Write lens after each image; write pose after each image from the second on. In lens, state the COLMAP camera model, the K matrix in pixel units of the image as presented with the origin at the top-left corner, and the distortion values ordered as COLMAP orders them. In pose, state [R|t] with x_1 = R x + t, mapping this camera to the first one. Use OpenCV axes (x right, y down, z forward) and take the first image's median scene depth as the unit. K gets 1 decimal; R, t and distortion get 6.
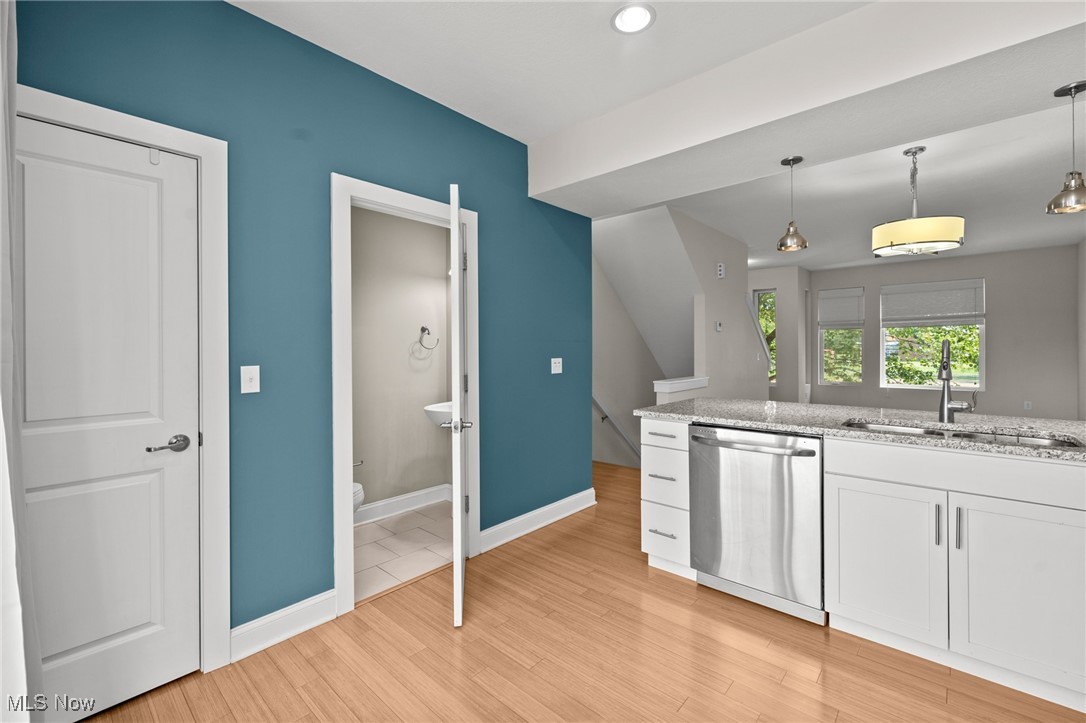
lens RADIAL K [[460.1, 0, 543.6], [0, 460.1, 348.0], [0, 0, 1]] dist [-0.000184, 0.000068]
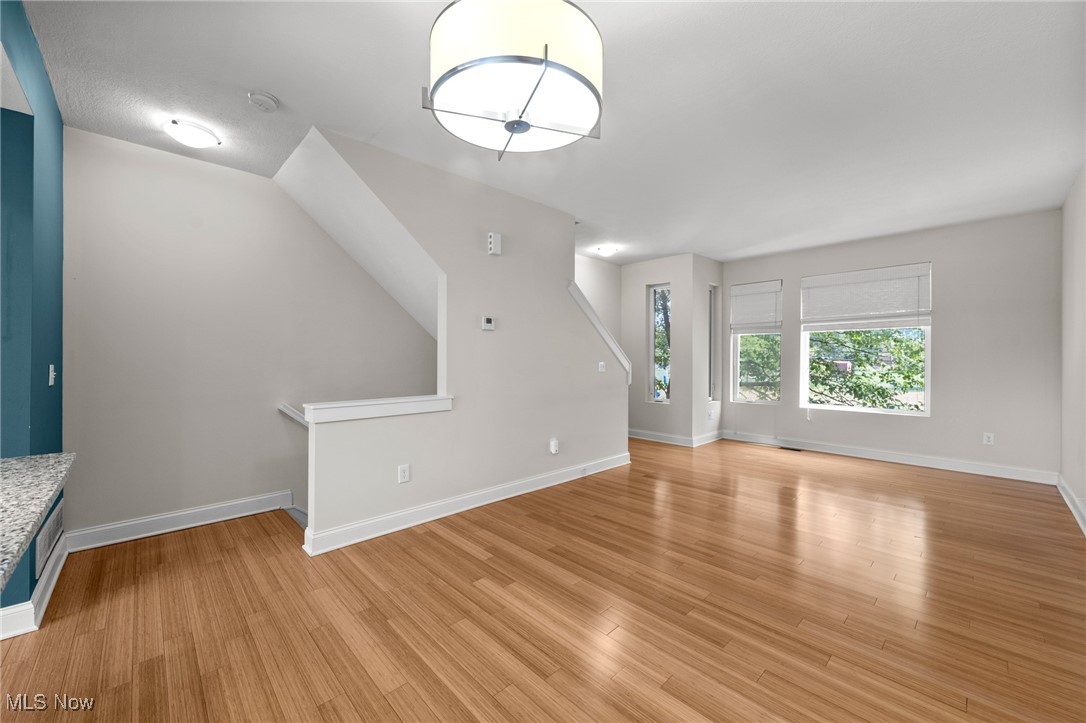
lens RADIAL K [[423.5, 0, 545.3], [0, 423.5, 357.0], [0, 0, 1]] dist [-0.002280, 0.000059]
pose [[0.997039, 0.007057, -0.076567, 0.895539], [-0.007102, 0.999975, -0.000323, 0.007279], [0.076563, 0.000866, 0.997064, 0.632631]]
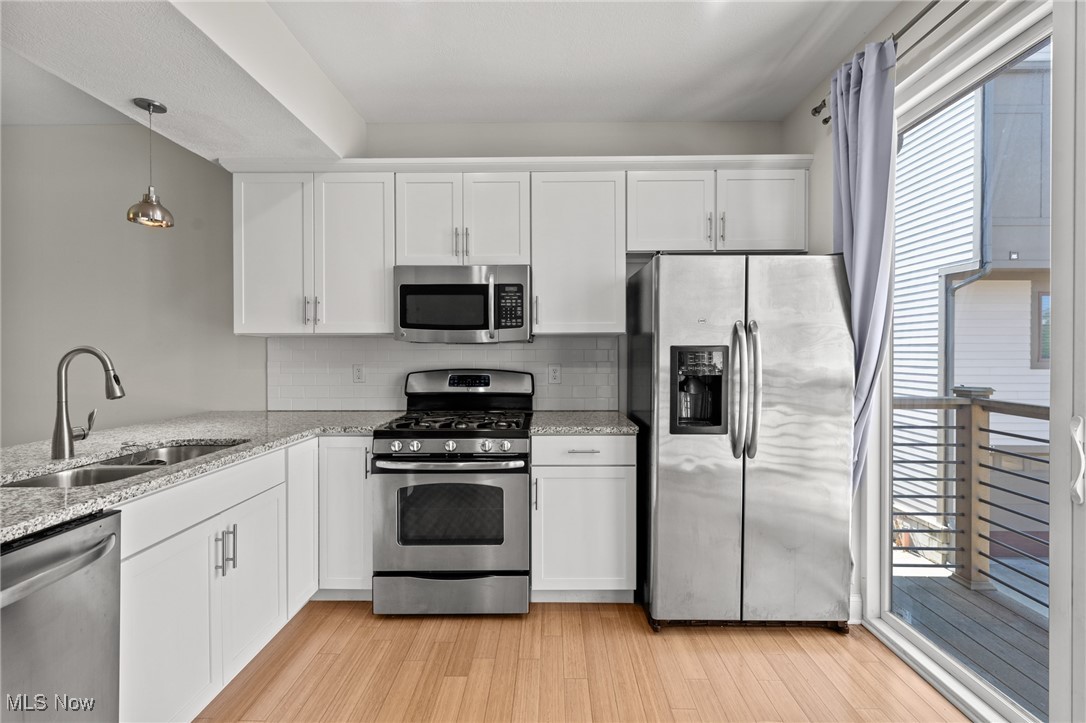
lens RADIAL K [[481.0, 0, 545.7], [0, 481.0, 358.3], [0, 0, 1]] dist [0.000415, 0.000011]
pose [[-0.658628, -0.000568, 0.752468, -0.144246], [0.003855, 0.999984, 0.004129, 0.000922], [-0.752459, 0.005621, -0.658616, 0.624569]]
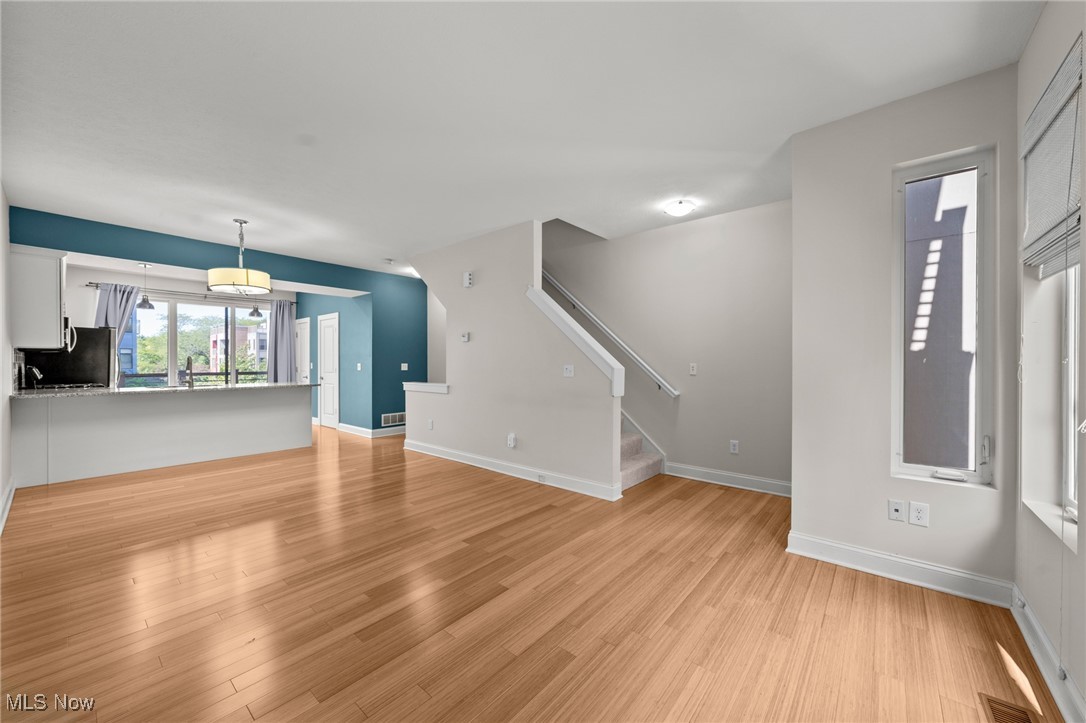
lens RADIAL K [[407.7, 0, 545.6], [0, 407.7, 363.8], [0, 0, 1]] dist [0.000121, -0.000086]
pose [[0.027544, 0.011096, -0.999559, 2.195401], [0.002054, 0.999936, 0.011156, 0.004543], [0.999618, -0.002360, 0.027519, 1.993005]]
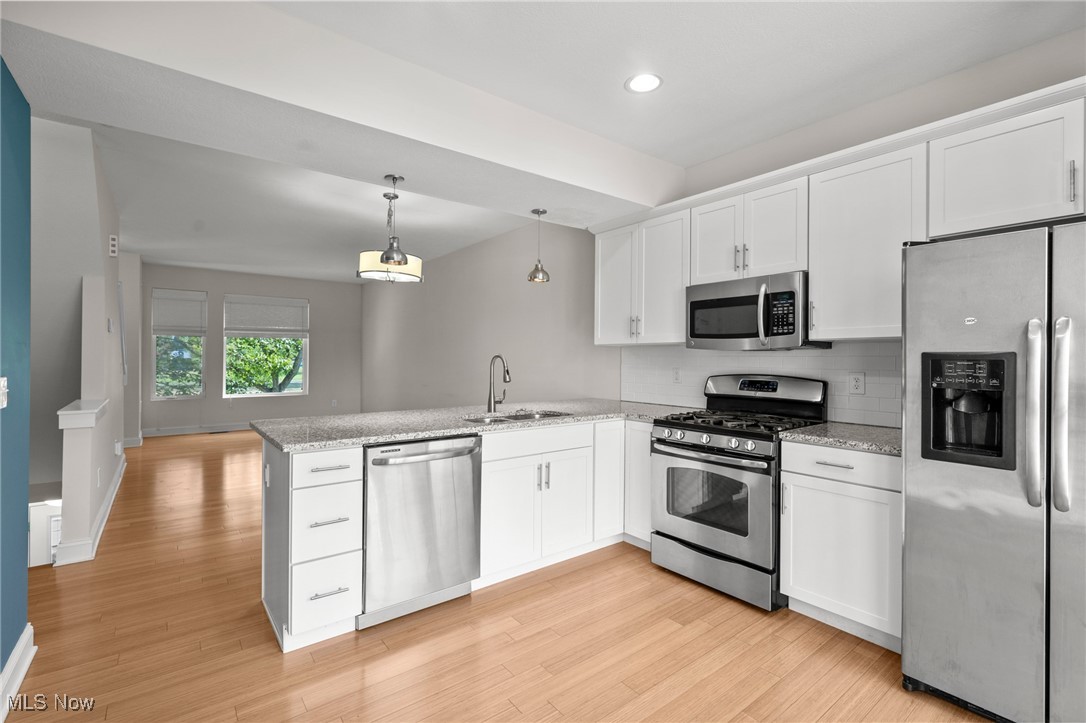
lens RADIAL K [[488.9, 0, 544.2], [0, 488.9, 359.0], [0, 0, 1]] dist [0.000454, 0.000041]
pose [[0.180050, 0.005210, 0.983644, -0.394535], [-0.009106, 0.999952, -0.003630, 0.000609], [-0.983615, -0.008303, 0.180089, 0.384149]]
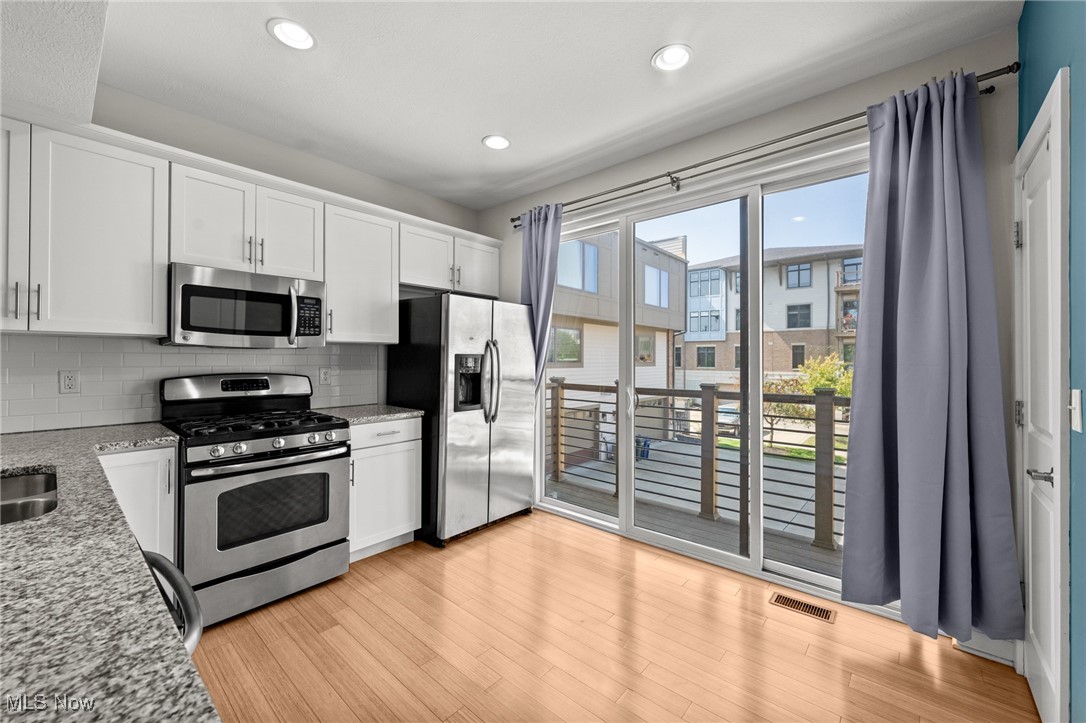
lens RADIAL K [[423.5, 0, 545.3], [0, 423.5, 357.0], [0, 0, 1]] dist [-0.002280, 0.000059]
pose [[-0.999888, 0.003010, -0.014685, 0.066204], [0.003130, 0.999962, -0.008167, 0.001449], [0.014660, -0.008212, -0.999859, 0.950348]]
